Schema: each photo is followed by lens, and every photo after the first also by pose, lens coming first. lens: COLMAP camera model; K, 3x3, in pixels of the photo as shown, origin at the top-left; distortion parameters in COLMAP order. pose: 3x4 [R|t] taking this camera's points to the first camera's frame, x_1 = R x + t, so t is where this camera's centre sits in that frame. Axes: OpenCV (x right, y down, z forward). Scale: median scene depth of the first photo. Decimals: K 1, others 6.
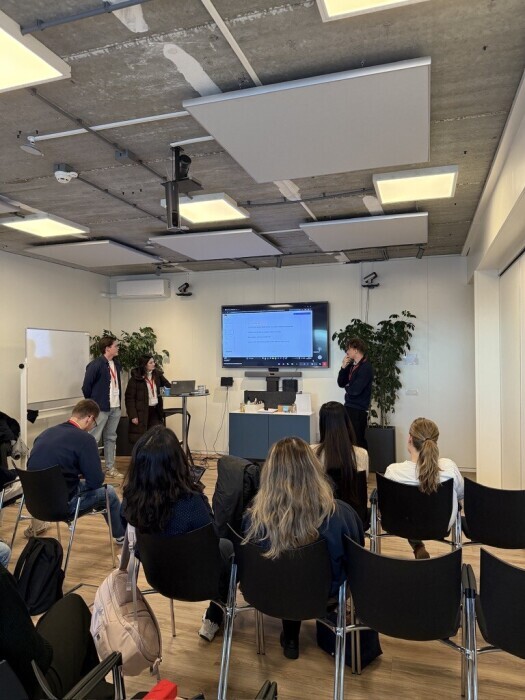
lens RADIAL K [[491.9, 0, 266.5], [0, 491.9, 349.3], [0, 0, 1]] dist [0.074750, -0.100025]
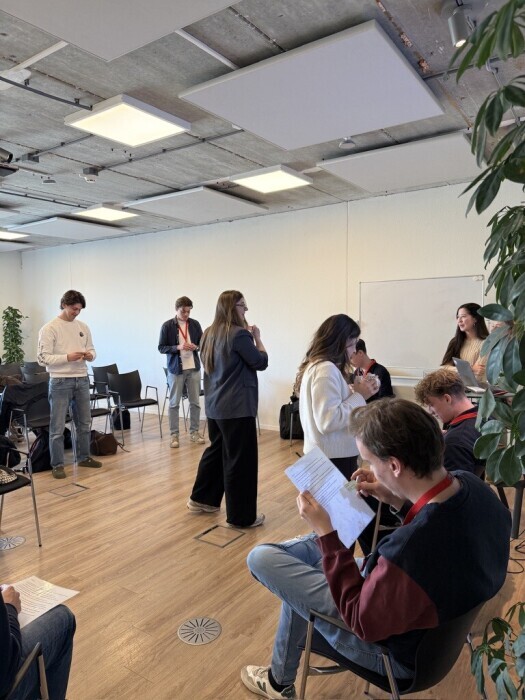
lens RADIAL K [[497.3, 0, 259.1], [0, 497.3, 347.7], [0, 0, 1]] dist [0.055874, -0.069251]
pose [[-0.290901, 0.075514, -0.953768, 0.502116], [0.028773, 0.997120, 0.070171, 0.008467], [0.956320, -0.007030, -0.292236, 1.221267]]
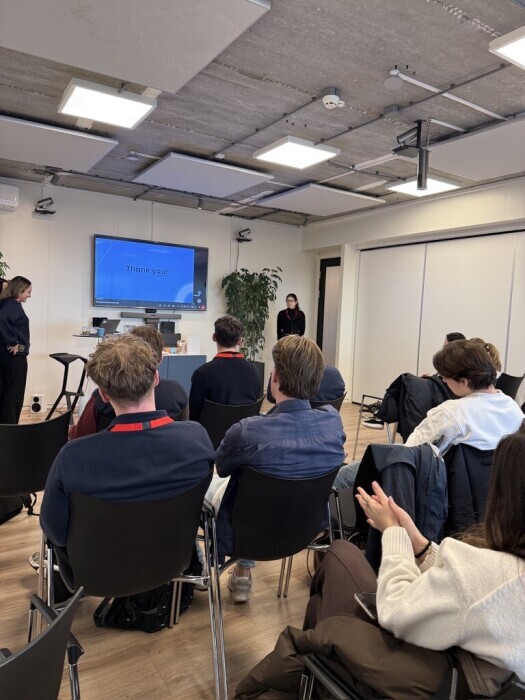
lens RADIAL K [[491.5, 0, 259.0], [0, 491.5, 348.4], [0, 0, 1]] dist [0.088665, -0.129132]
pose [[0.640268, -0.022237, 0.767829, -0.854643], [-0.051697, 0.996067, 0.071955, 0.048184], [-0.766410, -0.085765, 0.636601, 0.305058]]
